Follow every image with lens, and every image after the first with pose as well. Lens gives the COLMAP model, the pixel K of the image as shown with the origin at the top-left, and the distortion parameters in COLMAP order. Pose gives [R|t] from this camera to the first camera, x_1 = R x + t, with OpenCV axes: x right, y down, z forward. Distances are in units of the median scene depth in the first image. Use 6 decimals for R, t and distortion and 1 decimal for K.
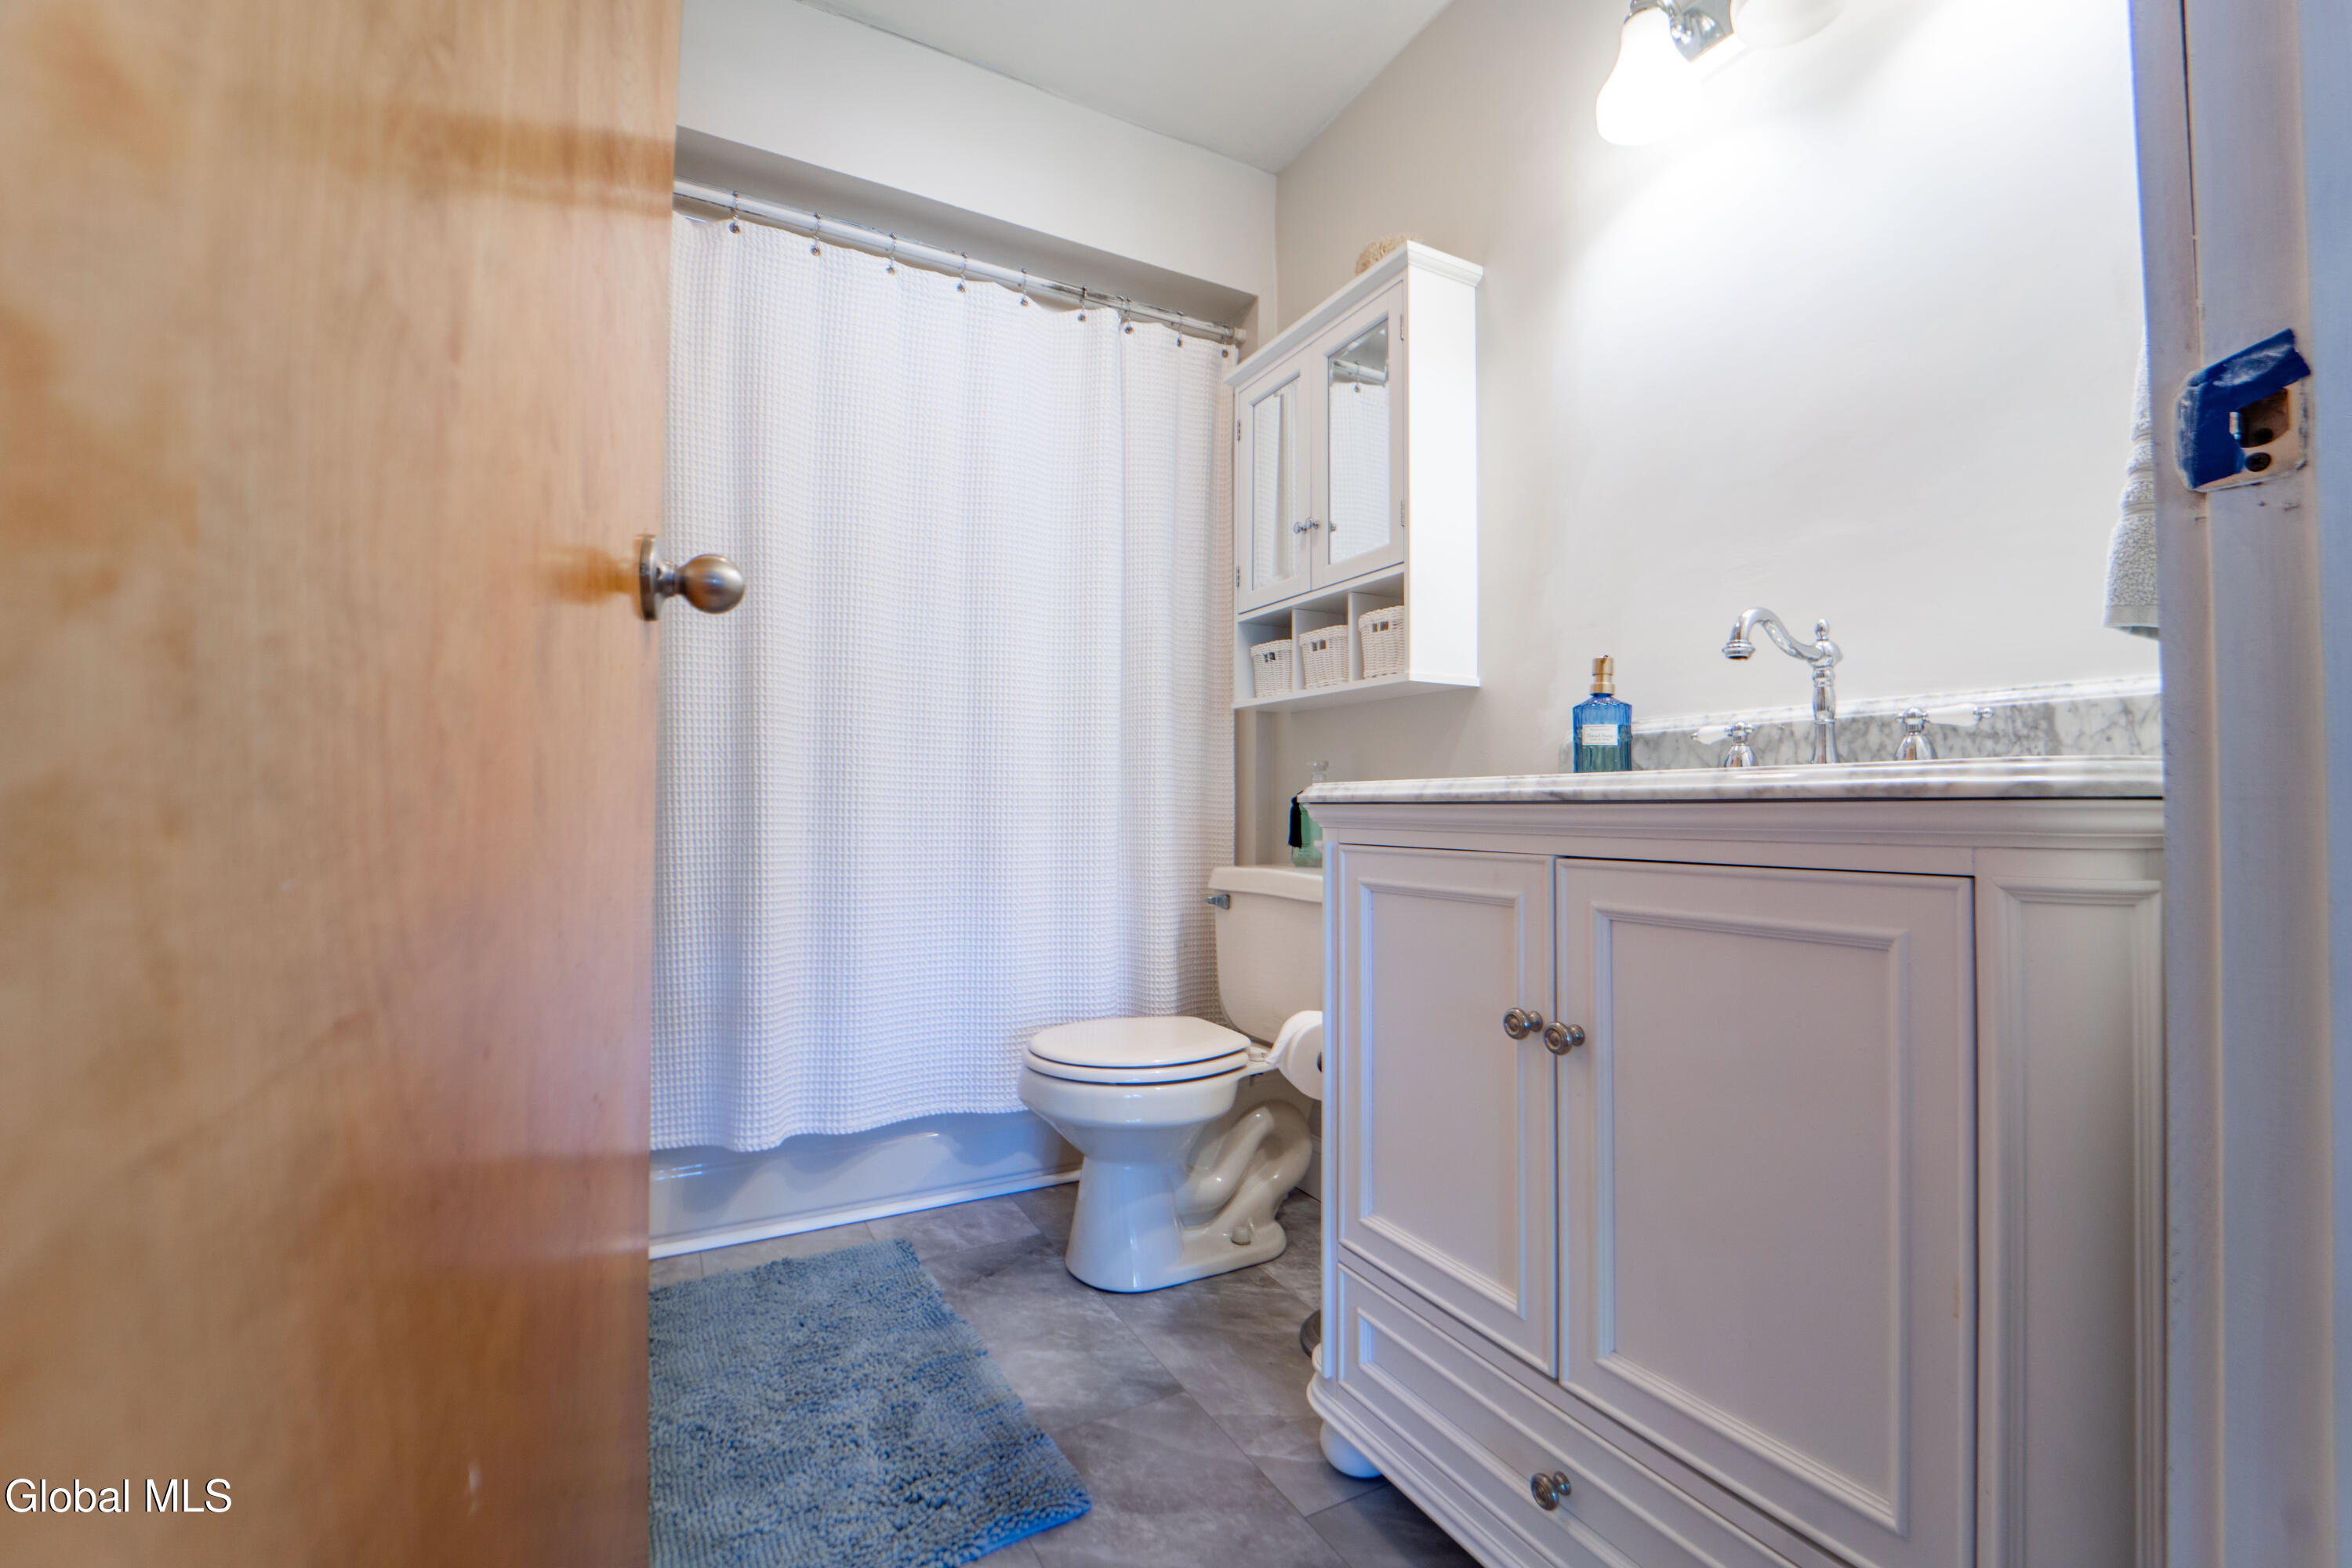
lens RADIAL K [[982.8, 0, 1213.3], [0, 982.8, 784.7], [0, 0, 1]] dist [-0.020397, -0.000393]
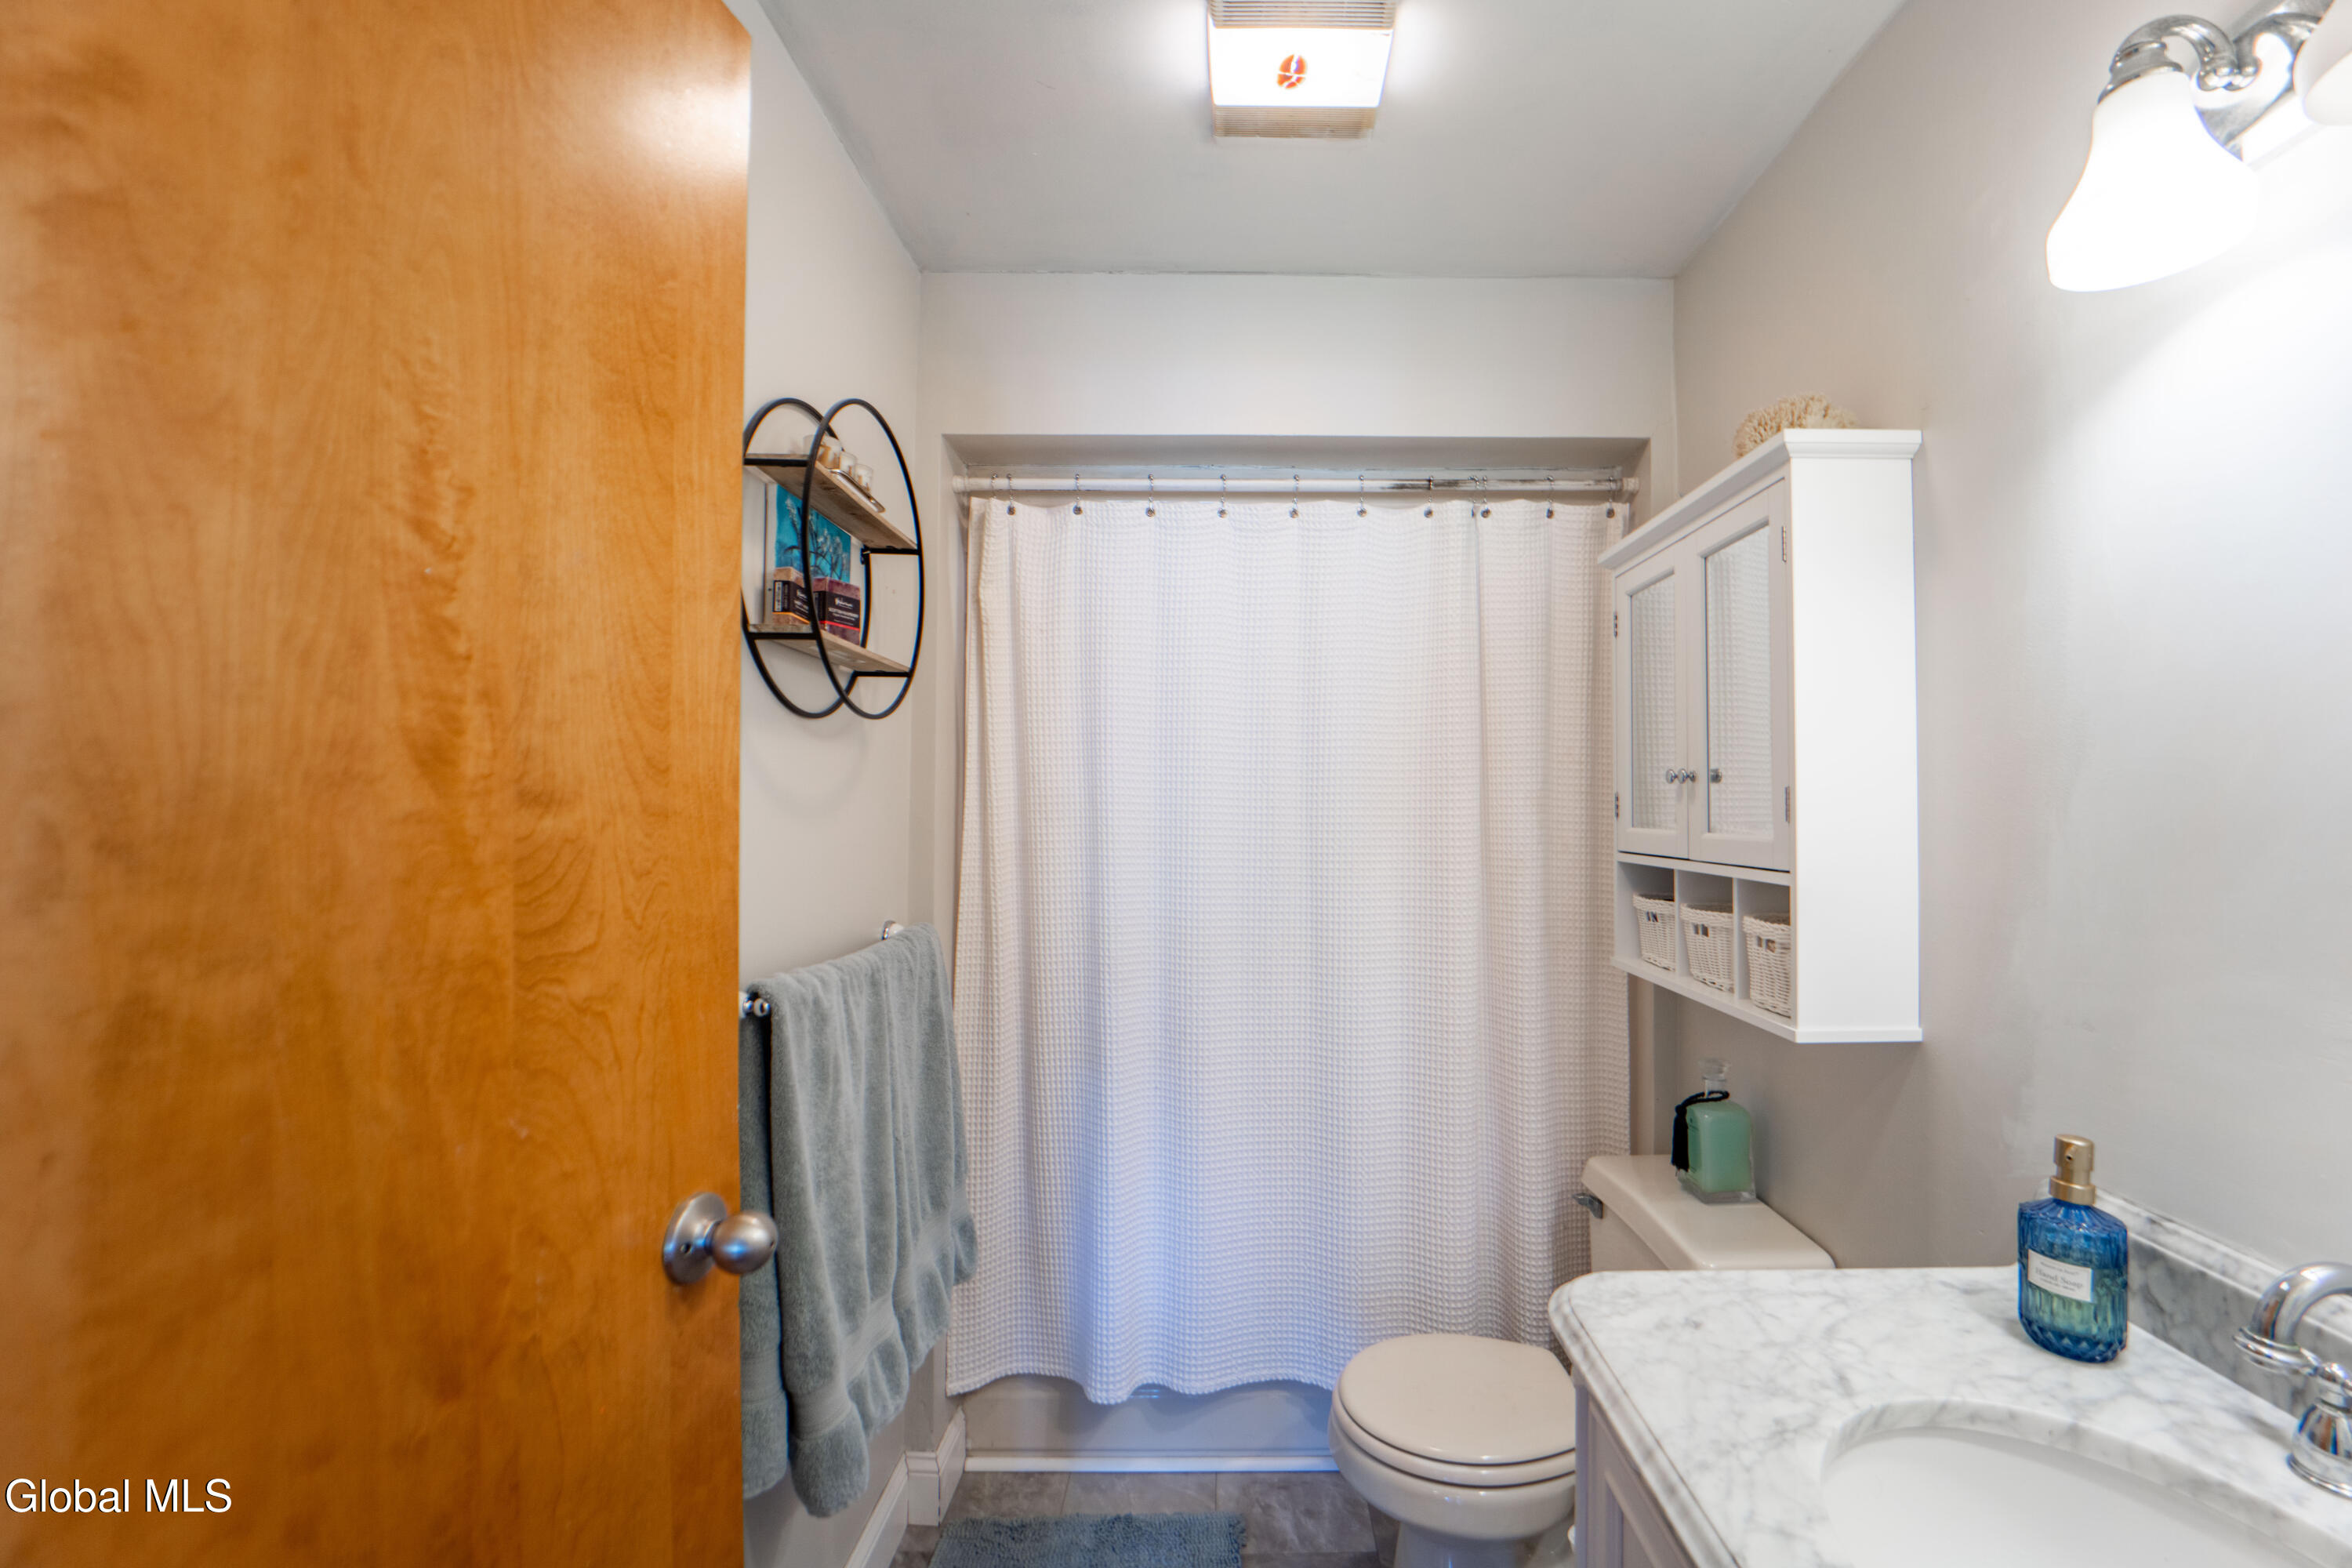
lens RADIAL K [[996.0, 0, 1191.0], [0, 996.0, 873.3], [0, 0, 1]] dist [-0.021665, -0.001161]
pose [[0.877349, -0.013417, -0.479664, 0.123312], [0.020738, 0.999735, 0.009968, -0.191256], [0.479404, -0.018693, 0.877395, 0.113650]]
